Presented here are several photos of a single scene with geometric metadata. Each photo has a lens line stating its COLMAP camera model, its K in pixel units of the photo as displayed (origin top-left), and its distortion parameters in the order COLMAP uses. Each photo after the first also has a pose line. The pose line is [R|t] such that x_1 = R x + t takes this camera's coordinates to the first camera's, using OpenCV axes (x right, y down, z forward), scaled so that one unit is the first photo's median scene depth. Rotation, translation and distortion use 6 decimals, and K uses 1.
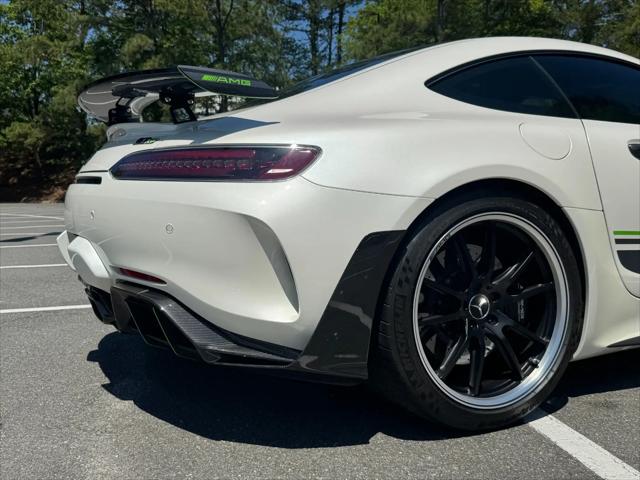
lens RADIAL K [[652.4, 0, 320.0], [0, 652.4, 240.0], [0, 0, 1]] dist [0.120845, -0.274010]
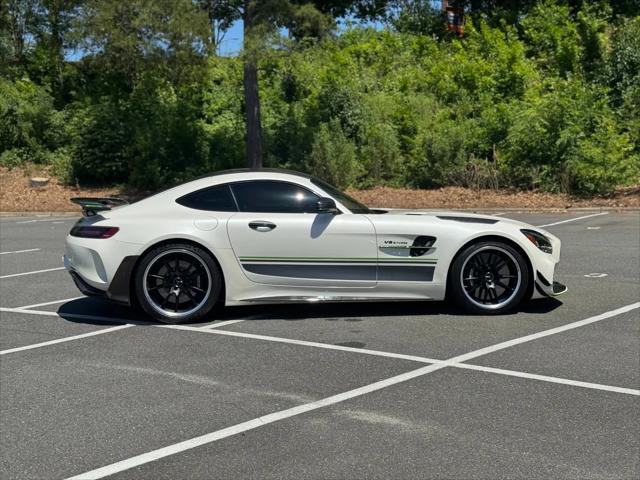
lens RADIAL K [[893.9, 0, 320.0], [0, 893.9, 240.0], [0, 0, 1]] dist [0.192547, -0.420499]
pose [[0.758523, -0.054011, 0.649404, -0.103830], [0.061958, 0.998022, 0.010636, -0.009708], [-0.648694, 0.032168, 0.760369, -0.069177]]
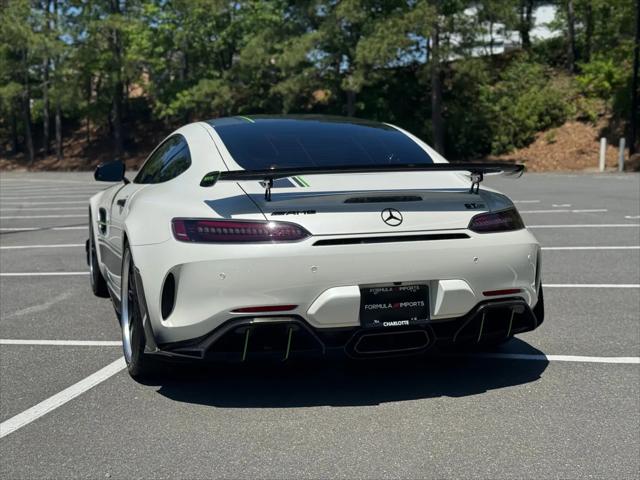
lens RADIAL K [[893.9, 0, 320.0], [0, 893.9, 240.0], [0, 0, 1]] dist [0.192547, -0.420499]
pose [[0.941872, 0.029458, -0.334677, 0.094746], [-0.020126, 0.999307, 0.031318, -0.005629], [0.335368, -0.022762, 0.941812, -0.084817]]
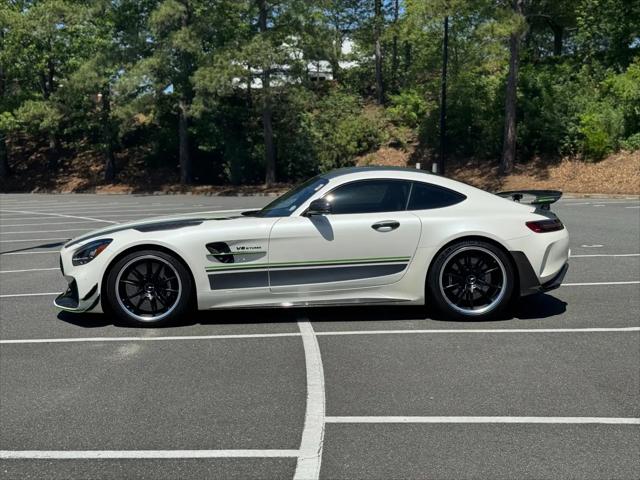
lens RADIAL K [[892.5, 0, 320.0], [0, 892.5, 240.0], [0, 0, 1]] dist [0.189494, -0.415304]
pose [[0.994723, 0.002932, -0.102557, 0.044011], [-0.002094, 0.999964, 0.008275, -0.006221], [0.102577, -0.008017, 0.994693, -0.153727]]
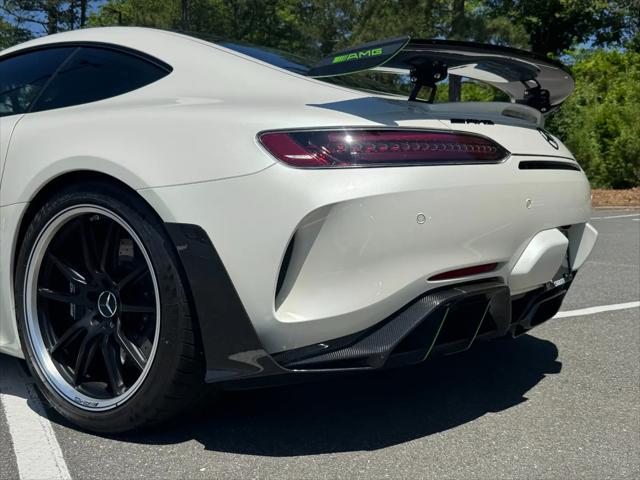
lens RADIAL K [[685.3, 0, 320.0], [0, 685.3, 240.0], [0, 0, 1]] dist [0.098392, -0.227918]
pose [[0.945677, -0.025390, 0.324116, 0.027813], [0.029865, 0.999515, -0.008840, 0.003703], [-0.323734, 0.018040, 0.945976, -0.032030]]
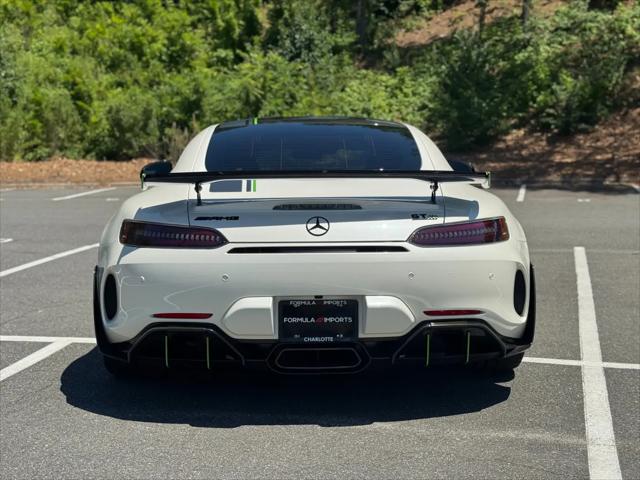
lens RADIAL K [[892.5, 0, 320.0], [0, 892.5, 240.0], [0, 0, 1]] dist [0.189494, -0.415304]
pose [[0.409383, -0.091419, 0.907771, -0.114252], [0.073351, 0.995044, 0.067129, -0.013590], [-0.909409, 0.039104, 0.414060, 0.023854]]
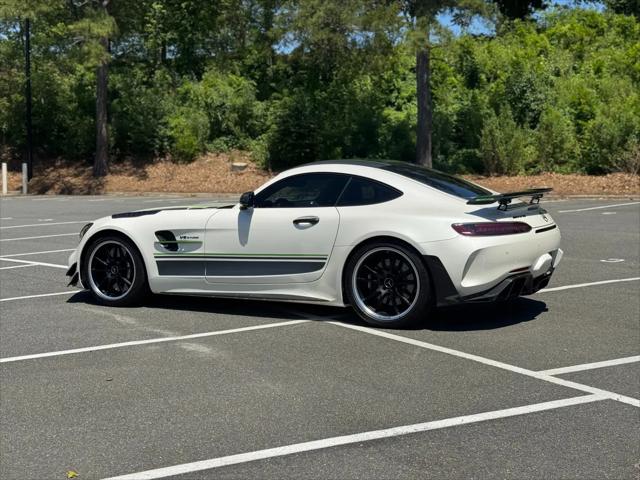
lens RADIAL K [[892.5, 0, 320.0], [0, 892.5, 240.0], [0, 0, 1]] dist [0.189494, -0.415304]
pose [[0.905607, -0.041988, 0.422034, -0.065950], [0.039176, 0.999115, 0.015336, -0.005116], [-0.422304, 0.002645, 0.906450, -0.145251]]
